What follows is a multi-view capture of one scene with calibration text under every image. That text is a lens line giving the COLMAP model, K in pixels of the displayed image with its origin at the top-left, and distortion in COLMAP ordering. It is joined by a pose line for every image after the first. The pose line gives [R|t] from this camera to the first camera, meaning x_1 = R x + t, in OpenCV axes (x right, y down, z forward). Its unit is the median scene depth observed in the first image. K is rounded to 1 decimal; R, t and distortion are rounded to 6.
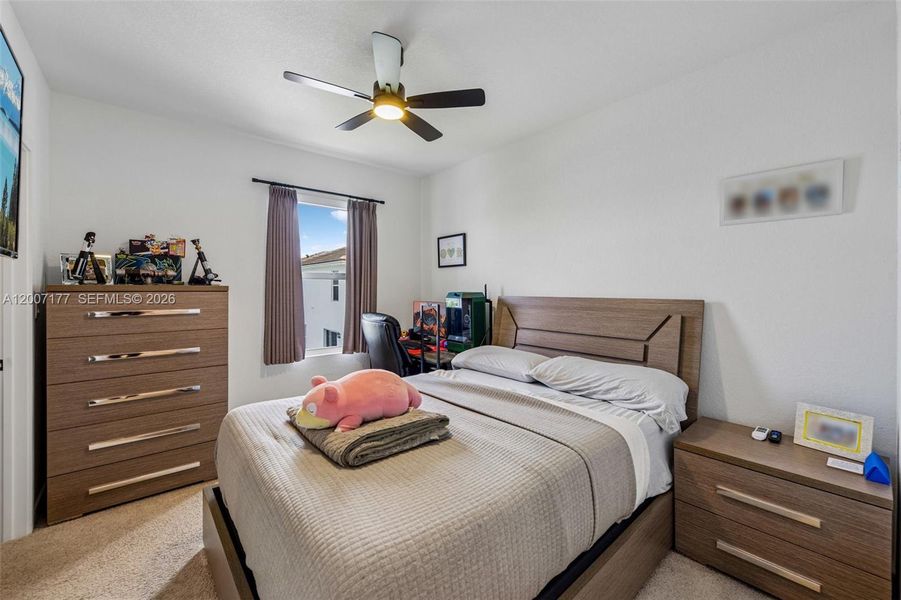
lens RADIAL K [[361.6, 0, 451.9], [0, 361.6, 299.8], [0, 0, 1]] dist [-0.016575, -0.000242]
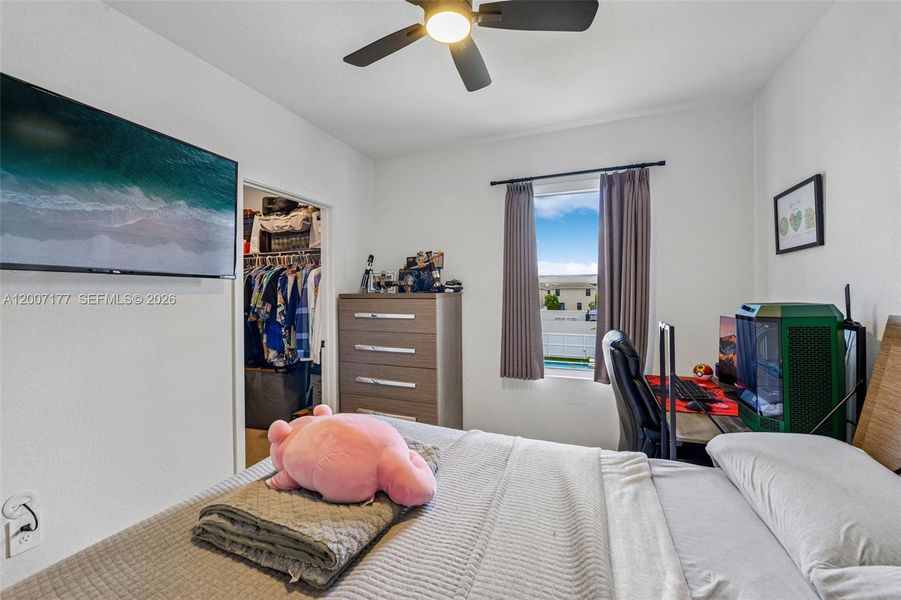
lens RADIAL K [[361.6, 0, 445.1], [0, 361.6, 293.0], [0, 0, 1]] dist [-0.016575, -0.000242]
pose [[0.461212, -0.001386, -0.887289, 0.247882], [-0.017520, 0.999790, -0.010668, -0.023551], [0.887117, 0.020466, 0.461090, 0.423725]]
